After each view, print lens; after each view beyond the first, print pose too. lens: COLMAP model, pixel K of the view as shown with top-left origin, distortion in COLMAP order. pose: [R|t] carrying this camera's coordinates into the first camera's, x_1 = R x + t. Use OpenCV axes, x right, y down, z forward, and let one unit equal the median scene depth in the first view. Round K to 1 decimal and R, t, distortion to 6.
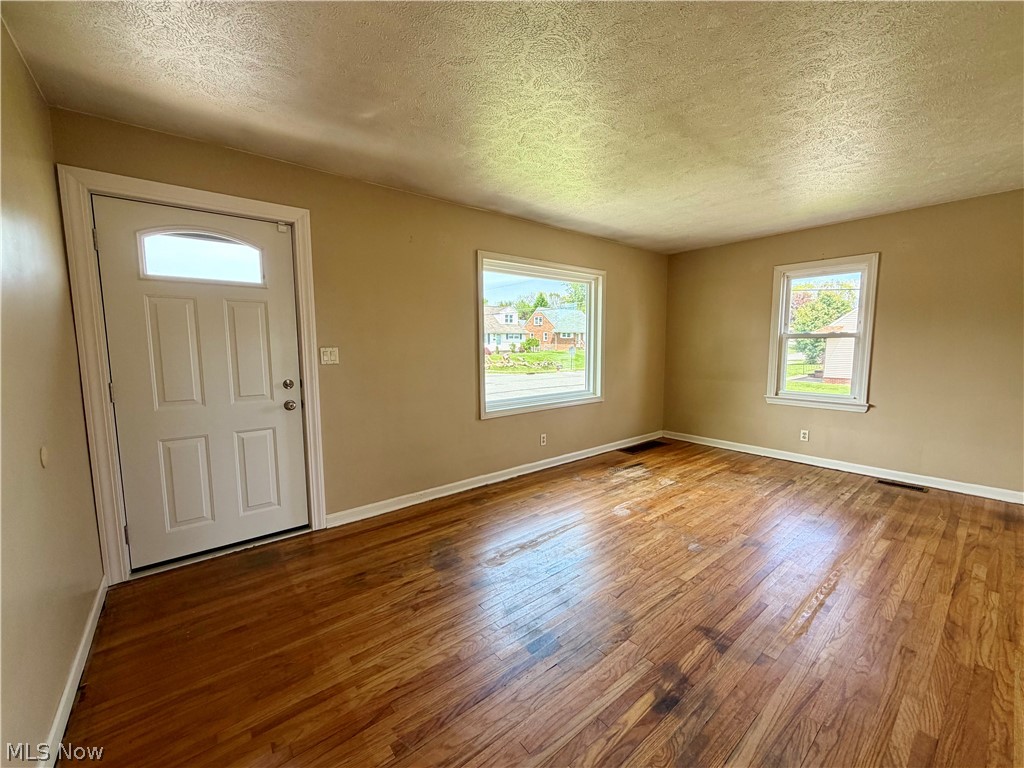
lens RADIAL K [[408.0, 0, 506.8], [0, 408.0, 384.6], [0, 0, 1]] dist [0.000221, -0.000293]
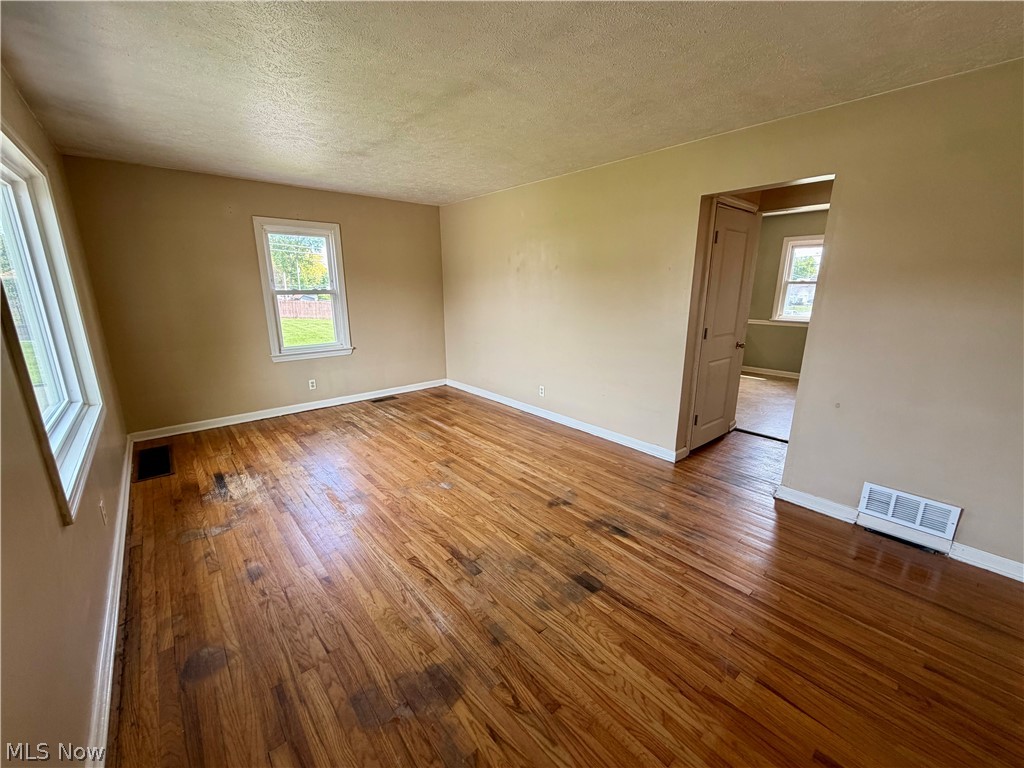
lens RADIAL K [[408.0, 0, 513.5], [0, 408.0, 386.2], [0, 0, 1]] dist [0.000221, -0.000293]
pose [[-0.042992, -0.236410, 0.970702, -0.474193], [0.101130, 0.965580, 0.239642, -0.104199], [-0.993944, 0.108470, -0.017604, 0.620766]]
